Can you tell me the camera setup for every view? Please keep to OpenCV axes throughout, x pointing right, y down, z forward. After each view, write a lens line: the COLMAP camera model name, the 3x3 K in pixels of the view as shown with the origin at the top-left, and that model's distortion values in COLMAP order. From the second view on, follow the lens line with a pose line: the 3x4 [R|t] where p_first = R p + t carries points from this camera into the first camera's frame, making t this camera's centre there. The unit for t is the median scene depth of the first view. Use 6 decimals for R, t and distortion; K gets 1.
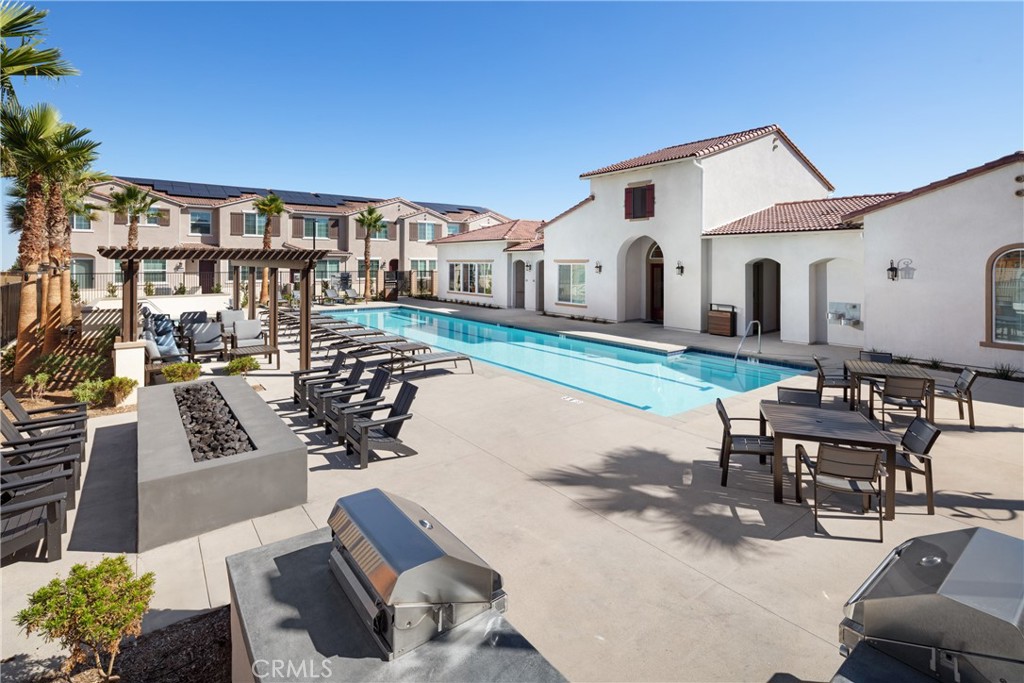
lens RADIAL K [[483.2, 0, 512.0], [0, 483.2, 341.5], [0, 0, 1]] dist [-0.000467, -0.000015]
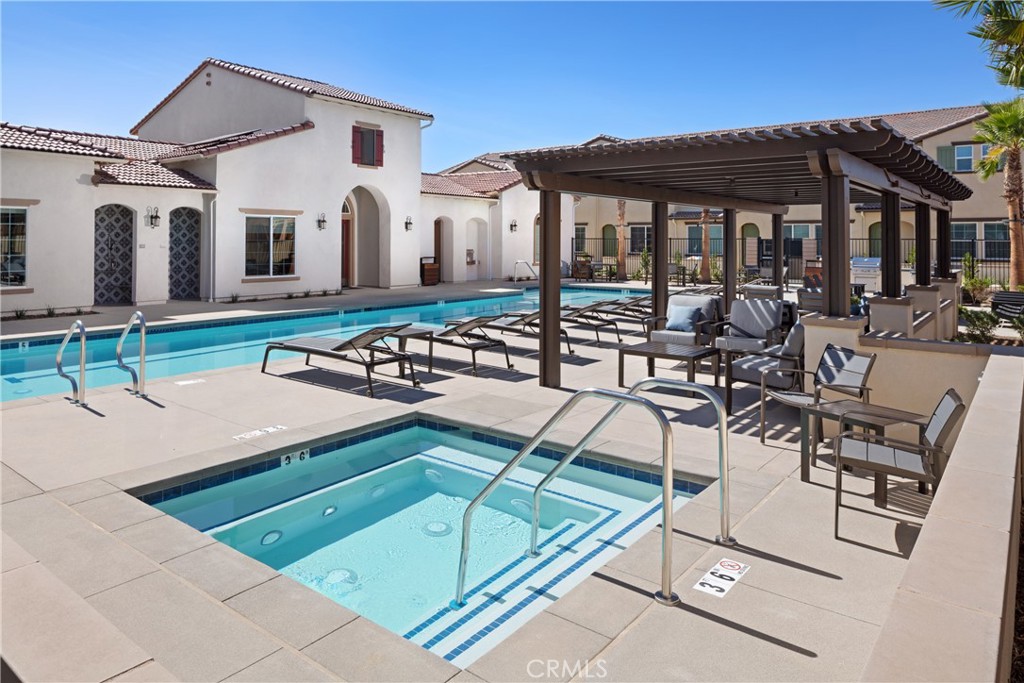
lens RADIAL K [[669.2, 0, 512.0], [0, 669.2, 341.5], [0, 0, 1]] dist [0.000525, -0.000100]
pose [[-0.244844, -0.156868, 0.956788, -0.965795], [0.150562, 0.968702, 0.197350, -0.142530], [-0.957801, 0.192376, -0.213562, 1.037151]]
